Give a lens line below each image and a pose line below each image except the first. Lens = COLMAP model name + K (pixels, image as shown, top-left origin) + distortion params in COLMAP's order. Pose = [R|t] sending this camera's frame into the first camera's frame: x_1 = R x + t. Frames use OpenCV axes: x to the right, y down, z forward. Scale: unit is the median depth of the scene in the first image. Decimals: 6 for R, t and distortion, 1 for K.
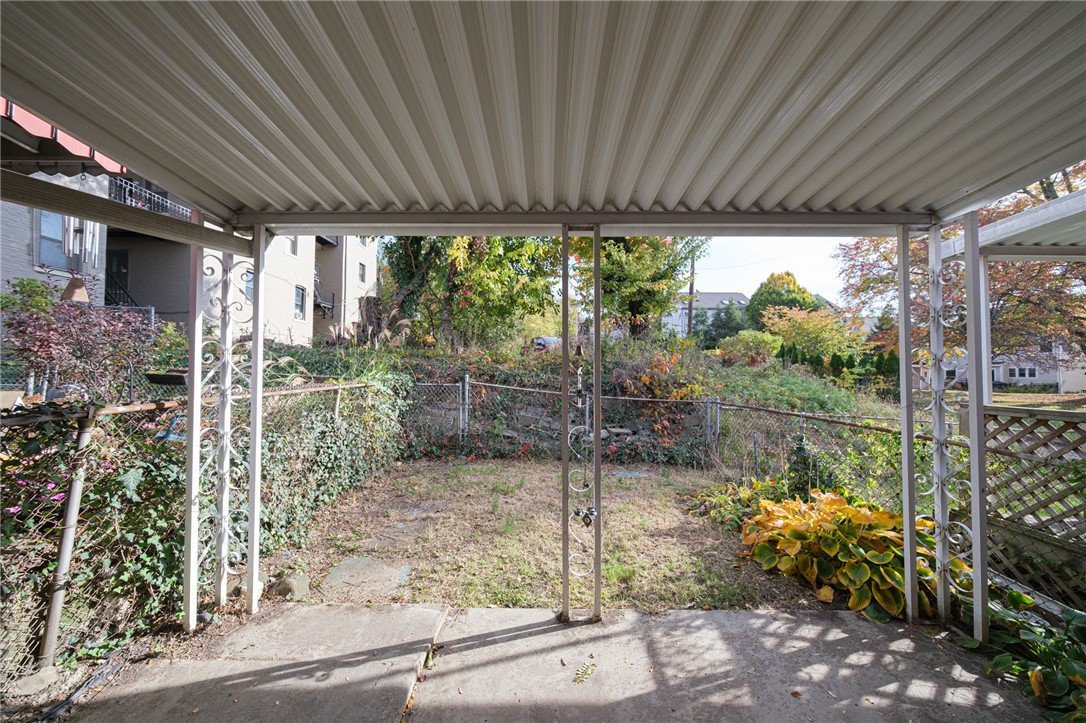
lens RADIAL K [[371.4, 0, 543.0], [0, 371.4, 361.5], [0, 0, 1]] dist [0.000870, -0.000171]
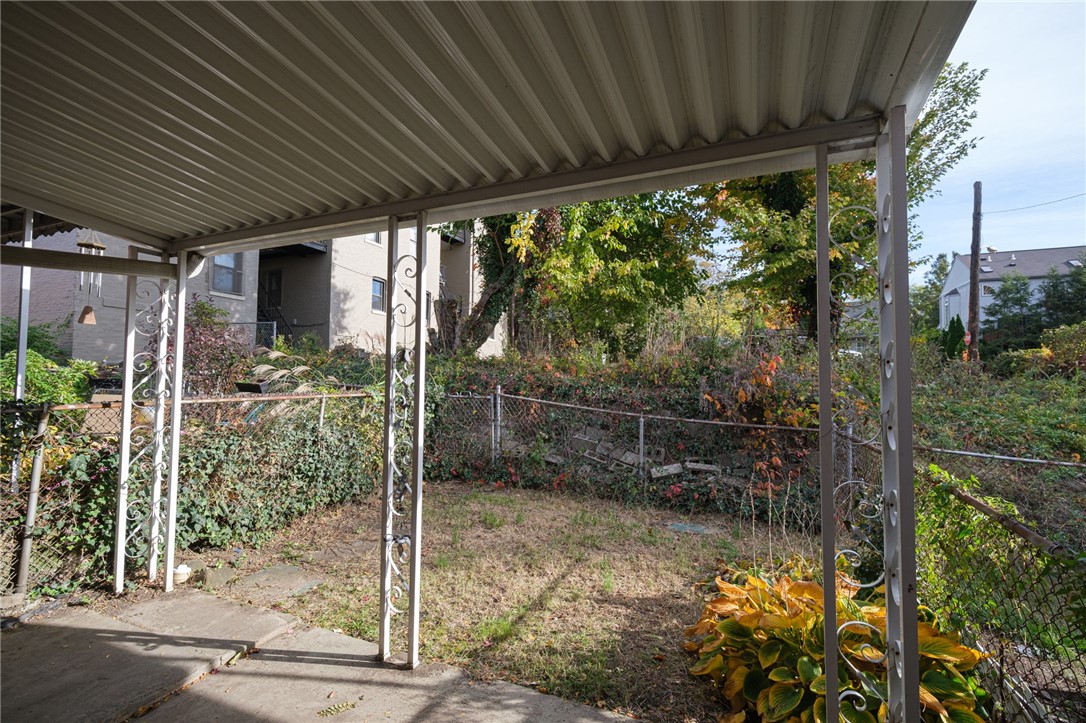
lens RADIAL K [[484.7, 0, 543.0], [0, 484.7, 361.5], [0, 0, 1]] dist [0.019155, -0.006522]
pose [[0.916552, -0.012438, -0.399722, 0.891535], [0.004267, 0.999763, -0.021326, 0.011300], [0.399893, 0.017841, 0.916388, 0.073154]]
